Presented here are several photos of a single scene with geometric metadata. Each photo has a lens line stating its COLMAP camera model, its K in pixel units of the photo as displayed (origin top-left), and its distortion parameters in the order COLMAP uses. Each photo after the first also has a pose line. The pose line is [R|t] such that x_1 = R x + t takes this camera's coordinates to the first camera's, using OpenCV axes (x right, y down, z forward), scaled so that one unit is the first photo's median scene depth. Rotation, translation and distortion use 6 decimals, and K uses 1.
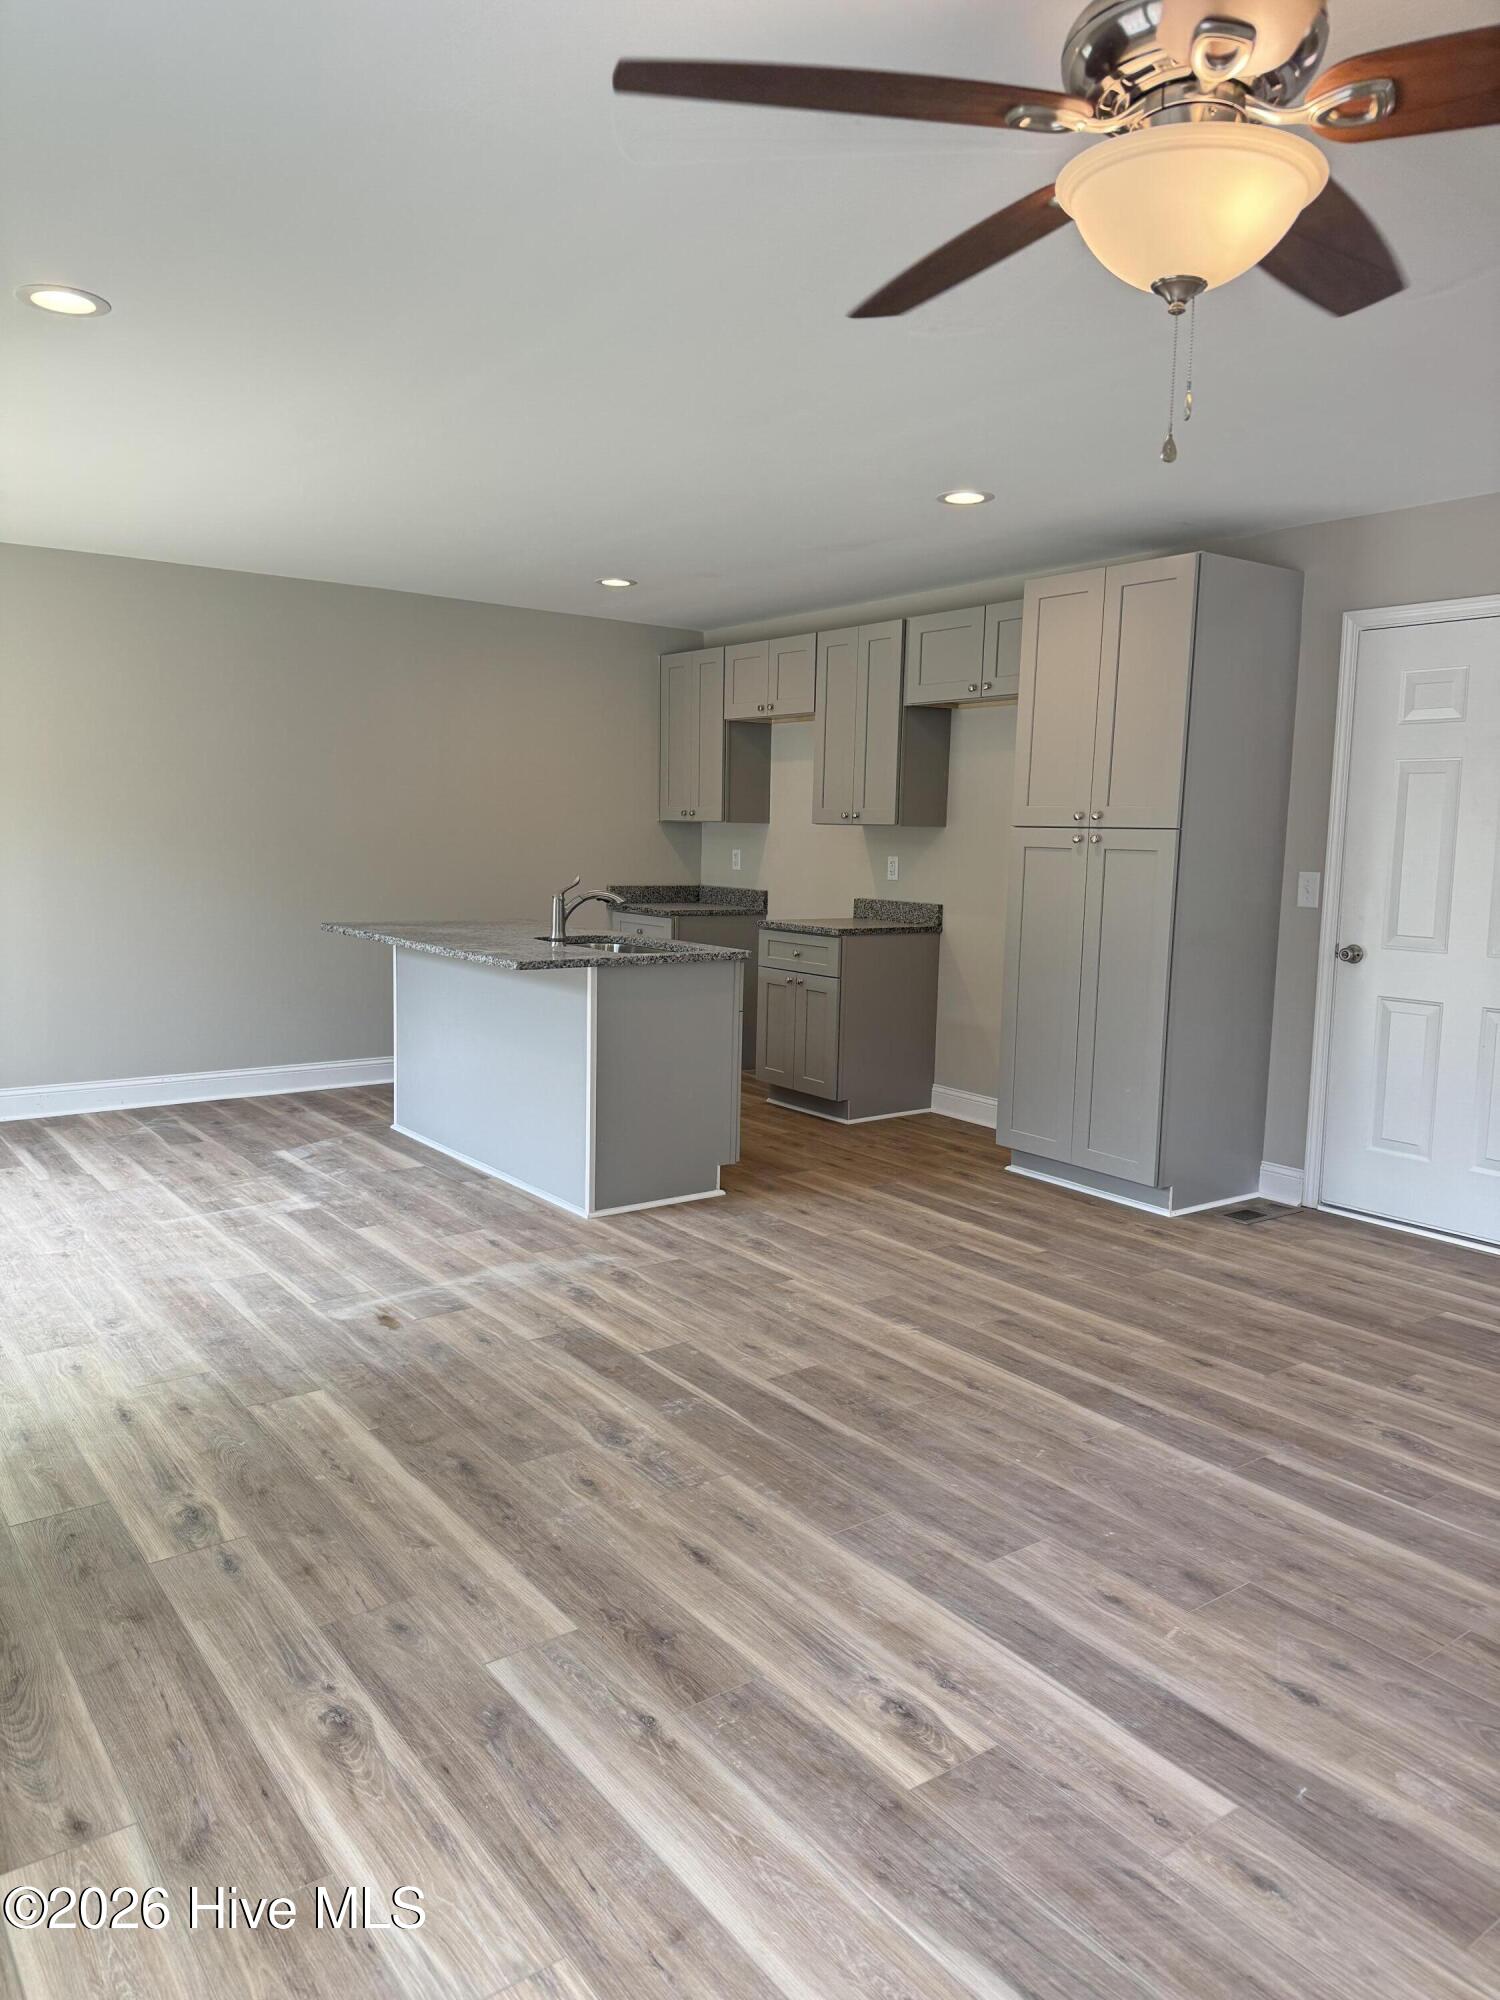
lens RADIAL K [[1401.7, 0, 740.1], [0, 1401.7, 1010.9], [0, 0, 1]] dist [0.147929, -0.216610]
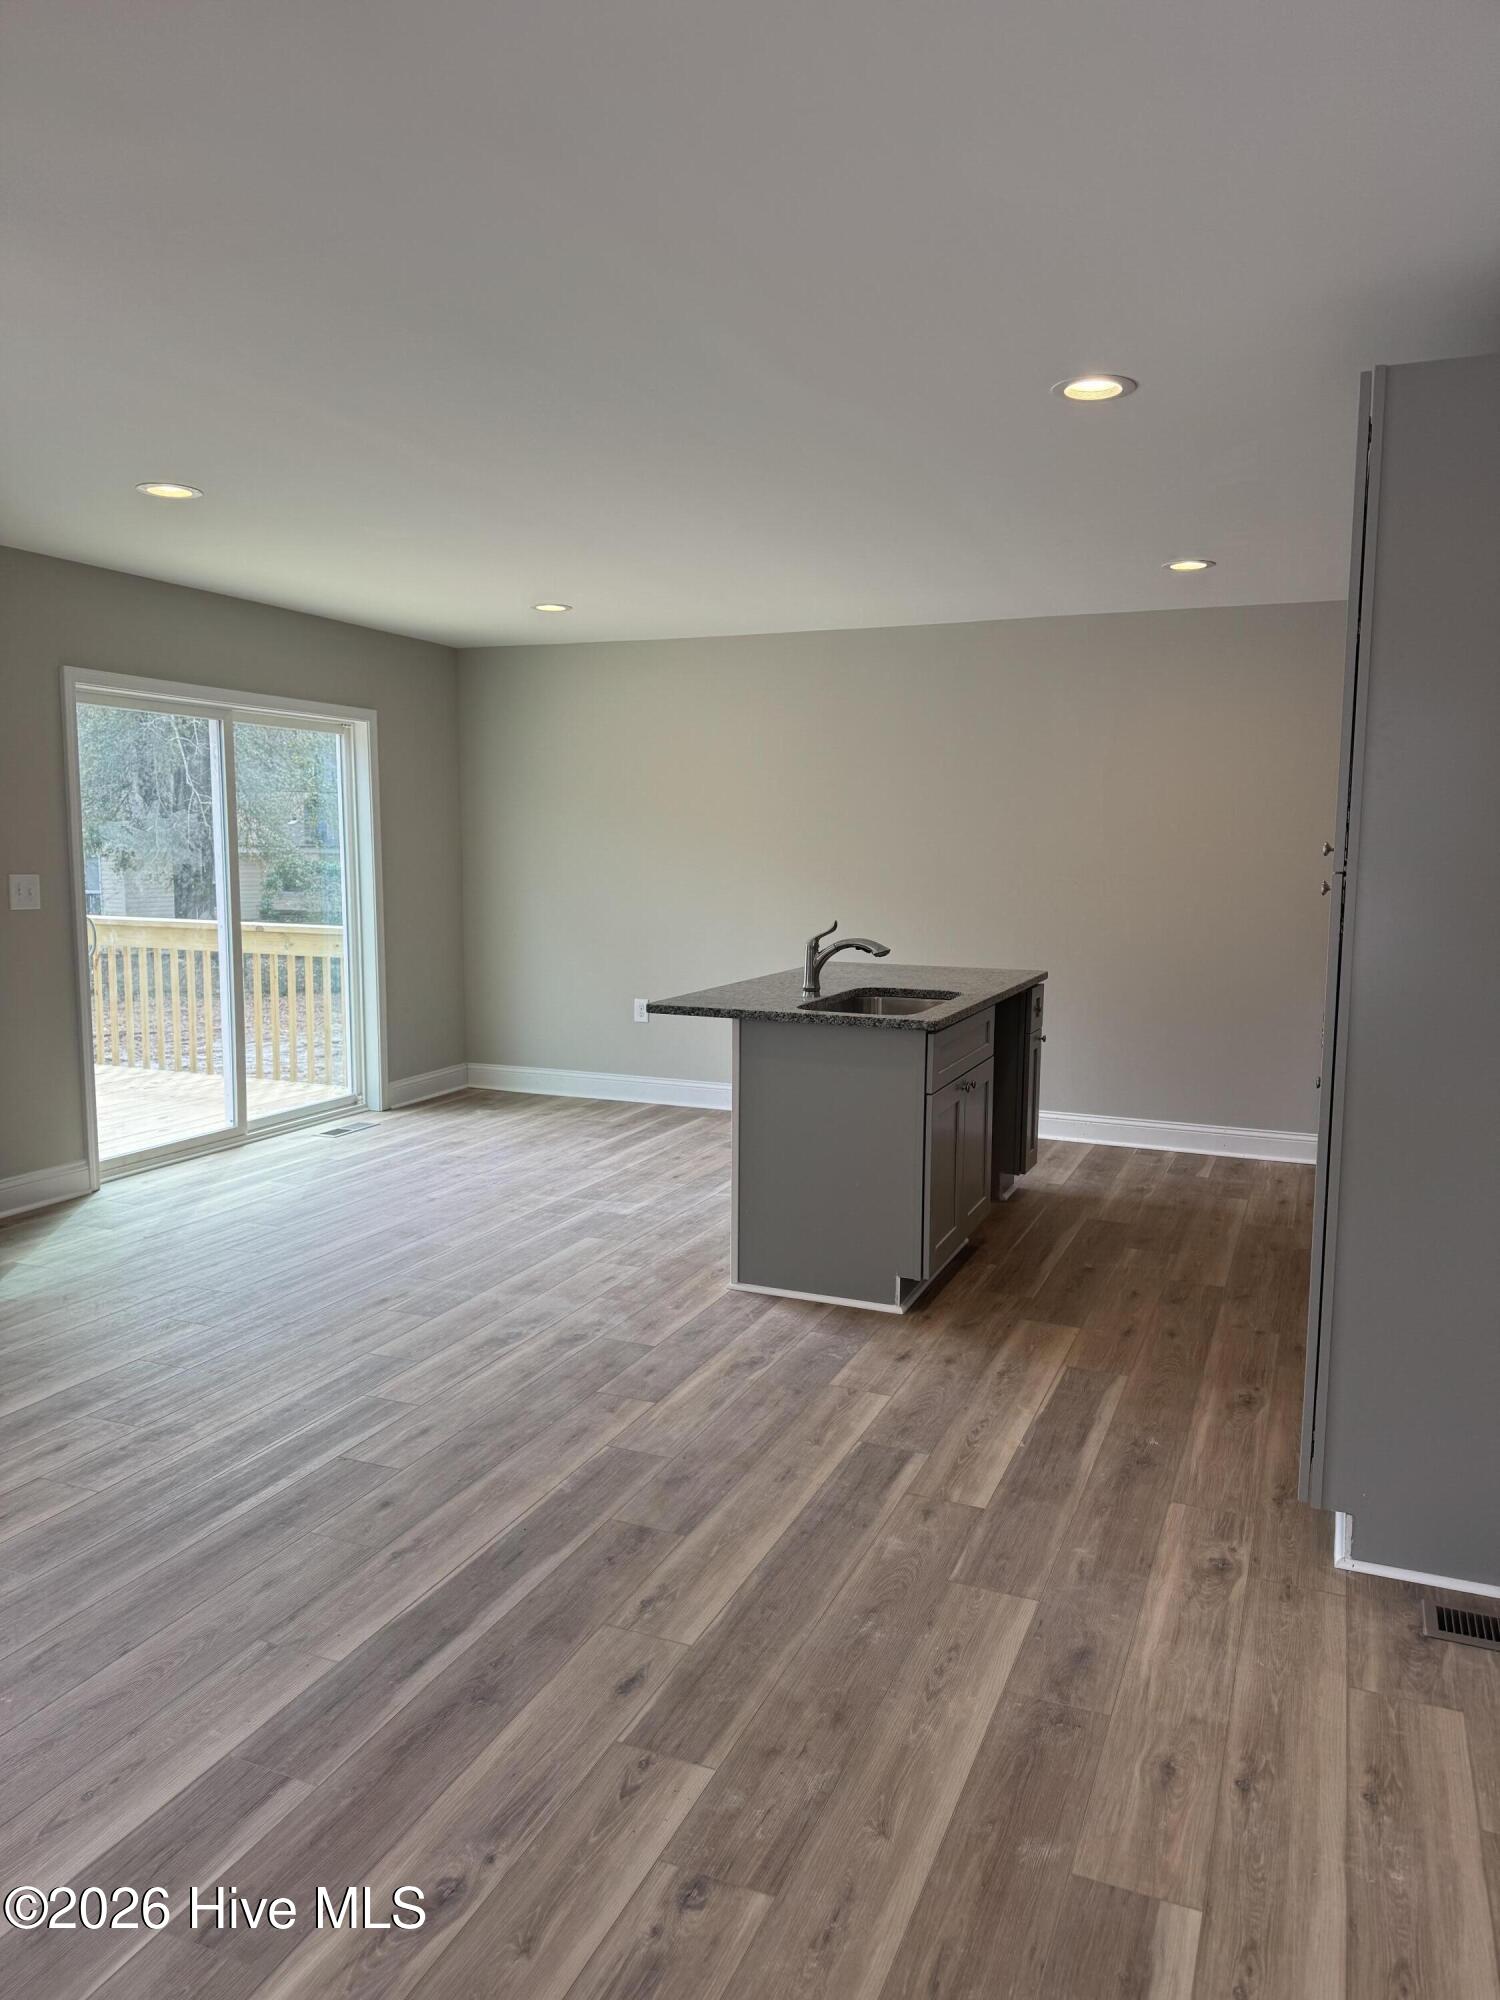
lens RADIAL K [[1401.7, 0, 740.1], [0, 1401.7, 1010.9], [0, 0, 1]] dist [0.147929, -0.216610]
pose [[0.506765, 0.089299, -0.857447, 0.640891], [-0.111776, 0.993031, 0.037357, -0.065233], [0.854807, 0.076911, 0.513215, 0.496016]]
